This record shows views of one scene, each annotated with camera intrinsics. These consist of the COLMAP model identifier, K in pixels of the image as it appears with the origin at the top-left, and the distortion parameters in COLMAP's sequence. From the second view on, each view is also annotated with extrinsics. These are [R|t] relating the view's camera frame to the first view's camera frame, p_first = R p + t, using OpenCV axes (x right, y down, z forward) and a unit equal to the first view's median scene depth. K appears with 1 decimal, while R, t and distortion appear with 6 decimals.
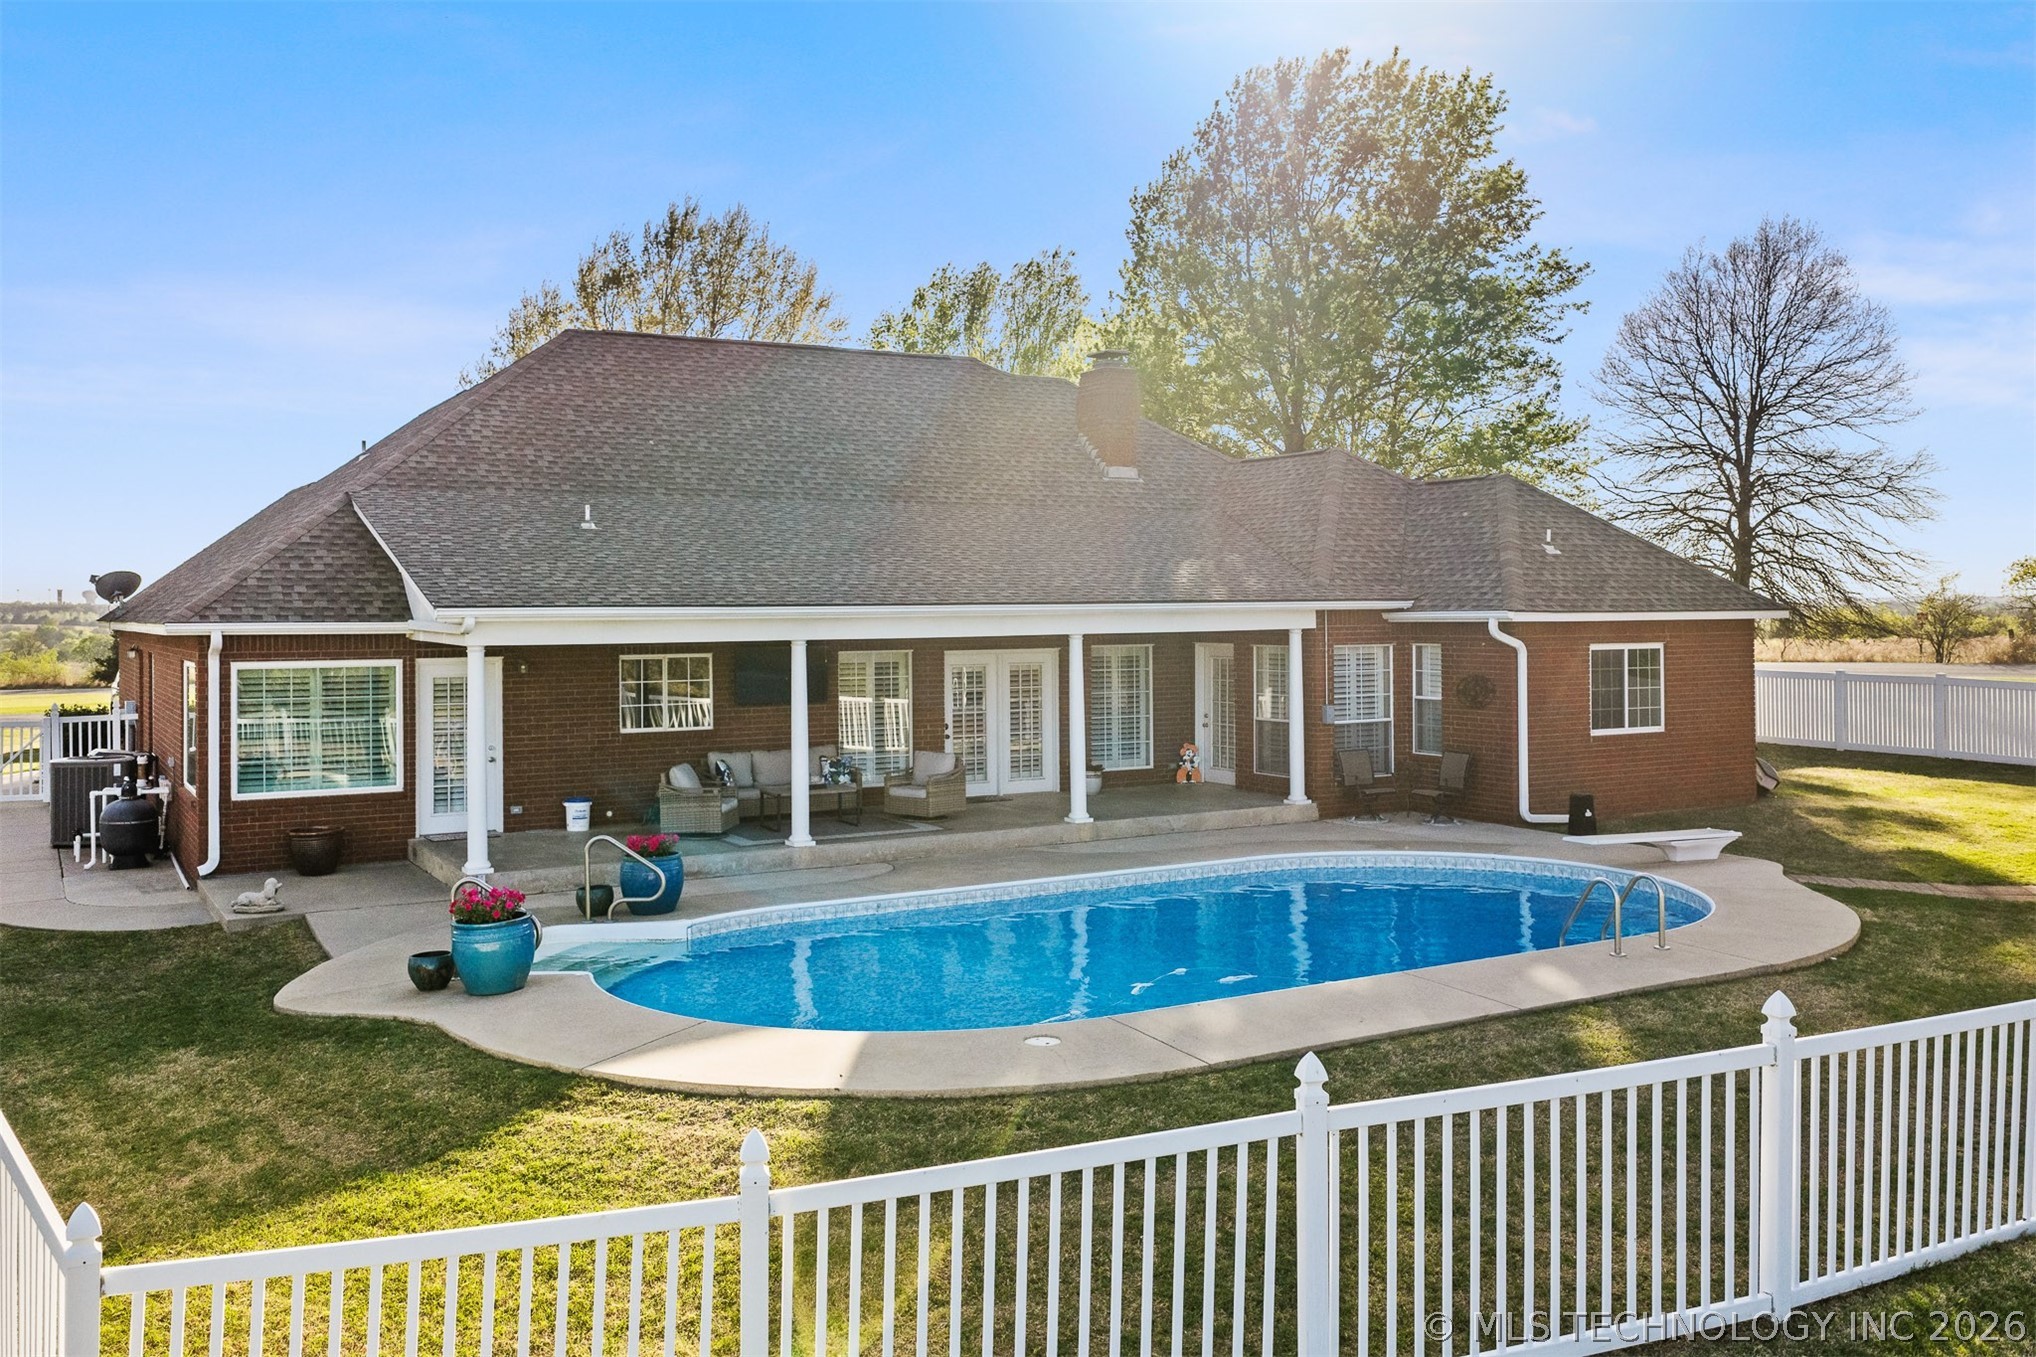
lens RADIAL K [[1697.7, 0, 1018.3], [0, 1697.7, 675.2], [0, 0, 1]] dist [0.007834, -0.017385]
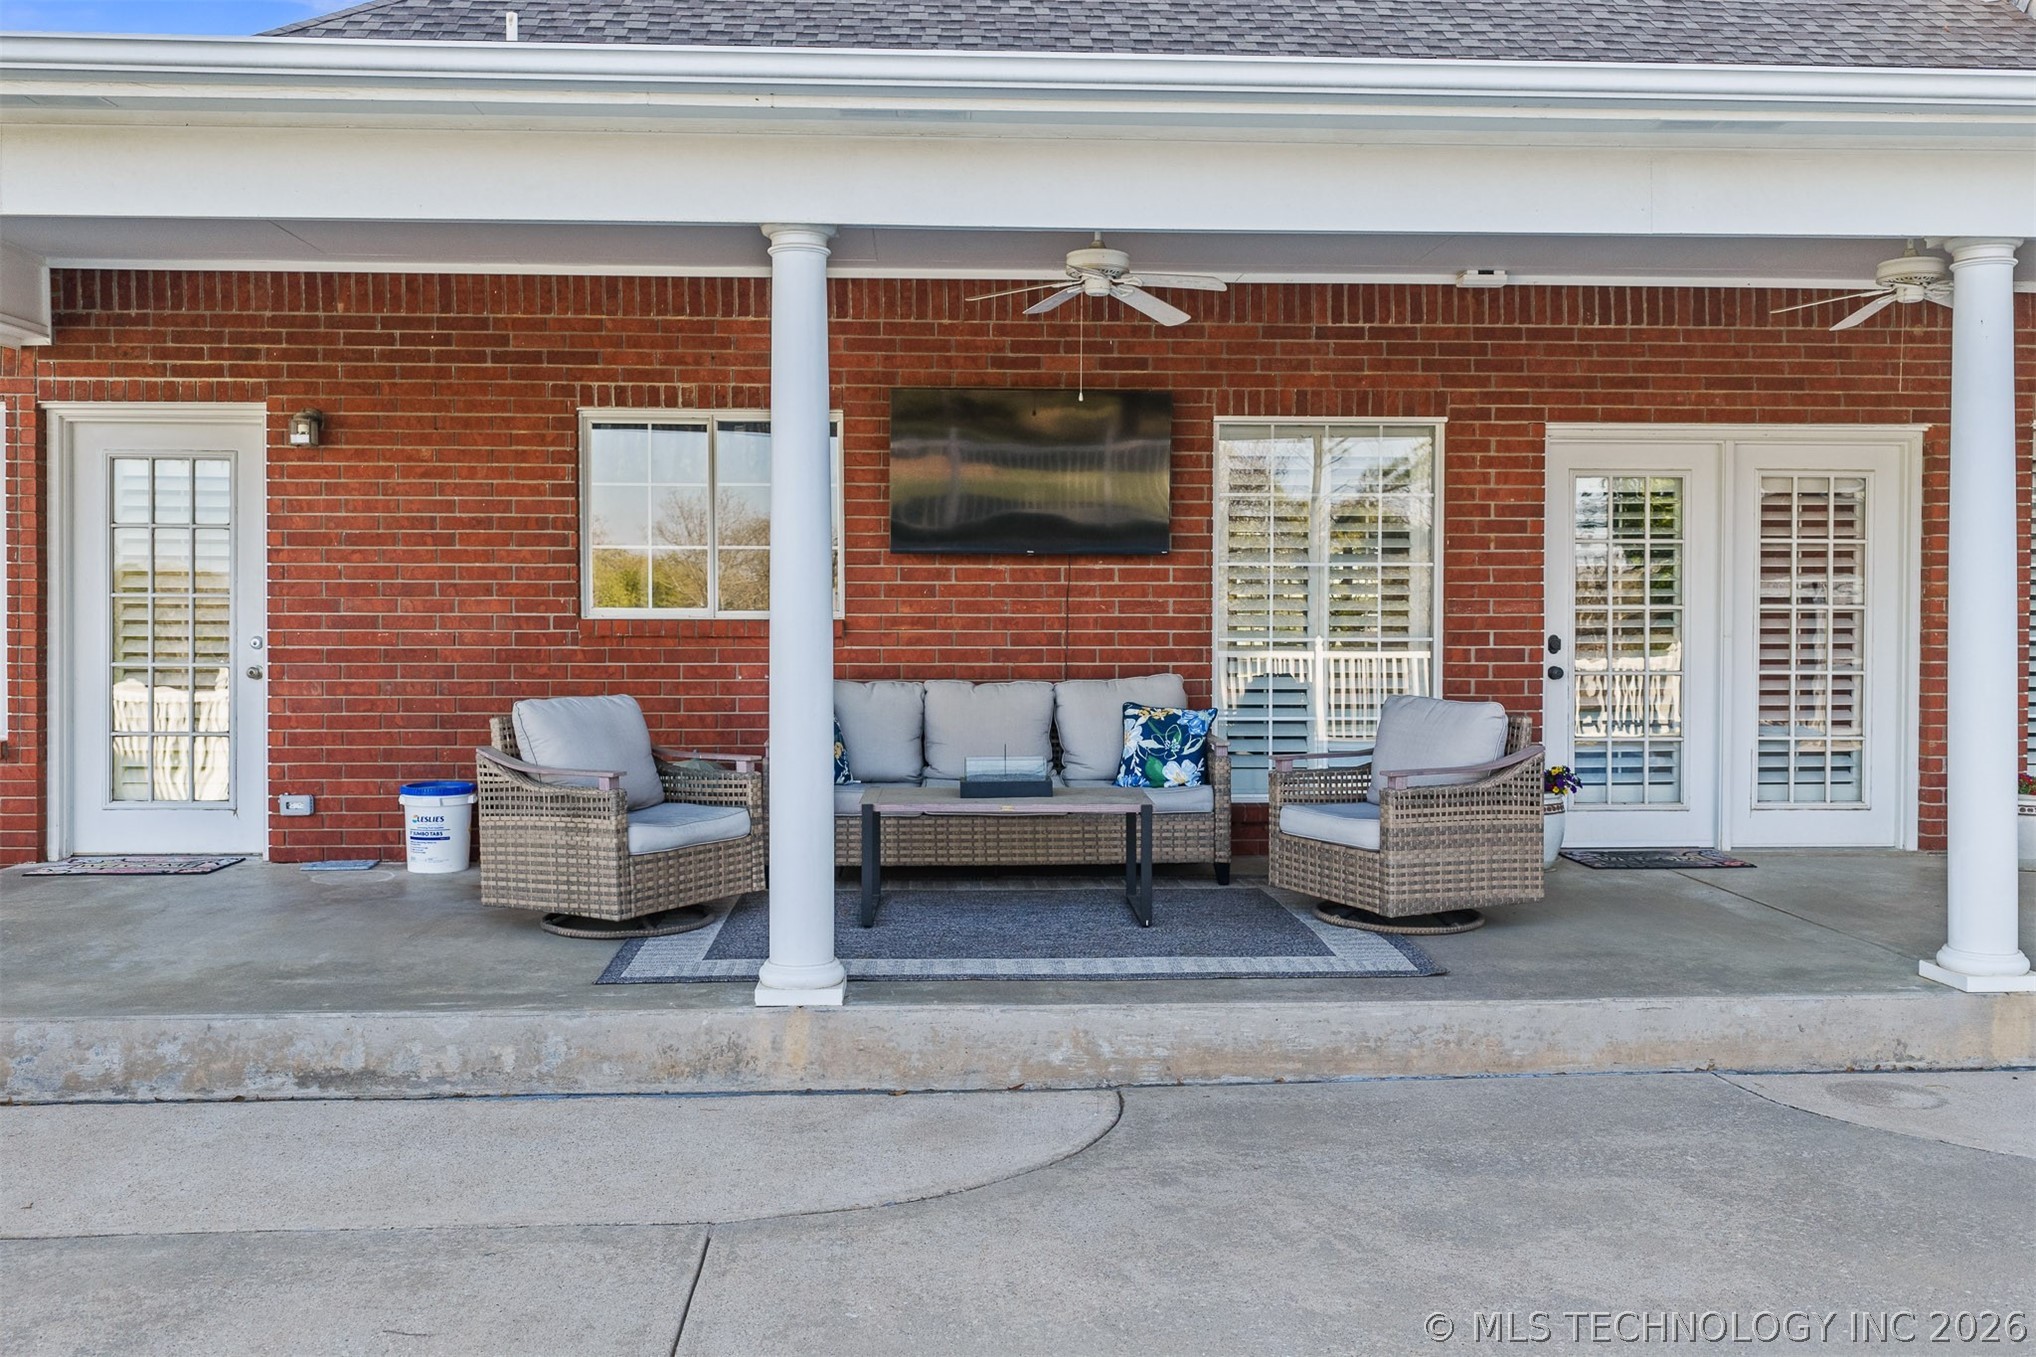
lens RADIAL K [[1697.7, 0, 1021.1], [0, 1697.7, 670.5], [0, 0, 1]] dist [0.007834, -0.017385]
pose [[0.890792, 0.023593, -0.453798, 0.021691], [-0.027073, 0.999633, -0.001173, 0.043677], [0.453603, 0.013331, 0.891104, 0.710684]]
